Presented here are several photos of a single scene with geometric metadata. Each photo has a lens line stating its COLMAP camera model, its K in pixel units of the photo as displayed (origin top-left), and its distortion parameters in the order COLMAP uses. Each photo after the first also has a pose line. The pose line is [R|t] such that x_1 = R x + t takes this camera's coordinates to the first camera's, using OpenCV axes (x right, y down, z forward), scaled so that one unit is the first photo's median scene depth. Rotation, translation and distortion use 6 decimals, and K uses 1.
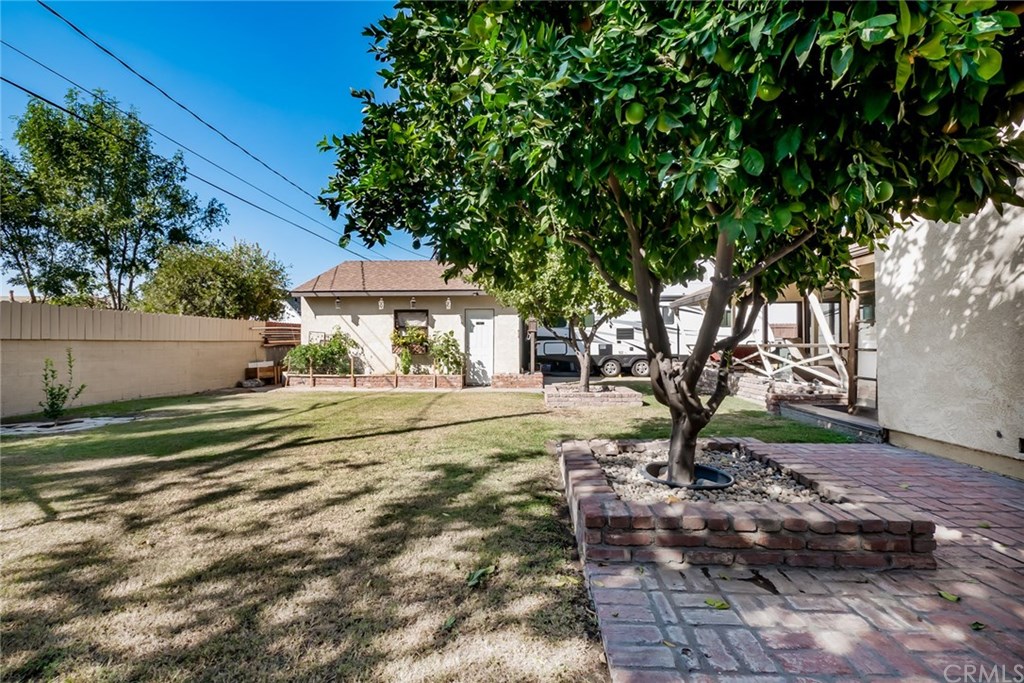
lens RADIAL K [[438.6, 0, 518.6], [0, 438.6, 336.9], [0, 0, 1]] dist [-0.001608, -0.000367]
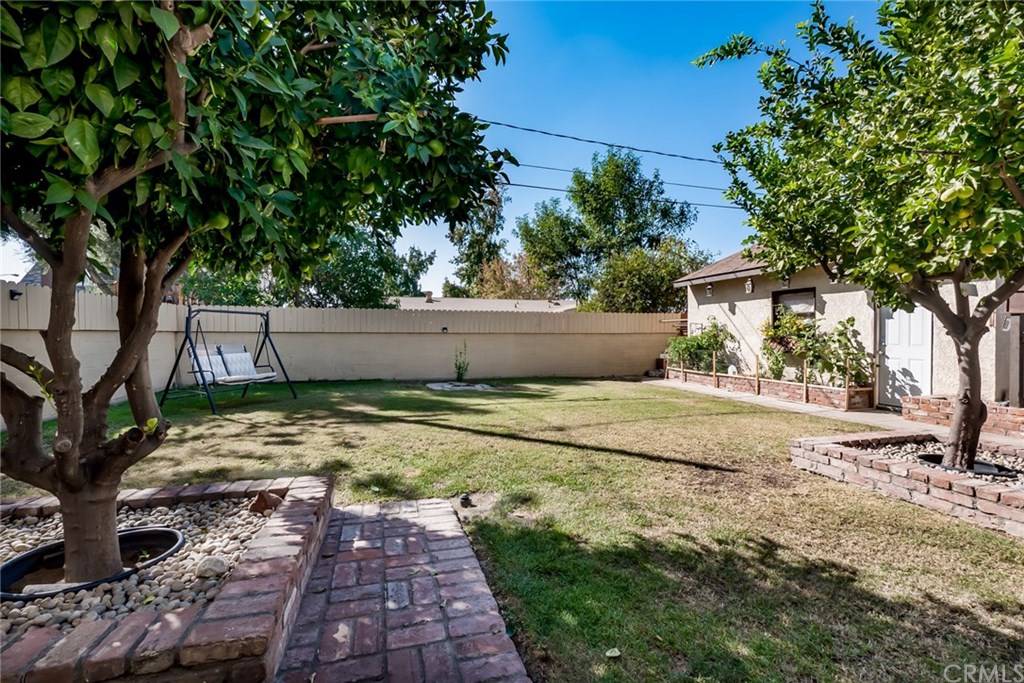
lens RADIAL K [[438.6, 0, 518.6], [0, 438.6, 336.9], [0, 0, 1]] dist [-0.001608, -0.000367]
pose [[0.335882, 0.009692, -0.941854, 0.277157], [0.013704, 0.999791, 0.015175, -0.001839], [0.941804, -0.018004, 0.335679, 0.339100]]
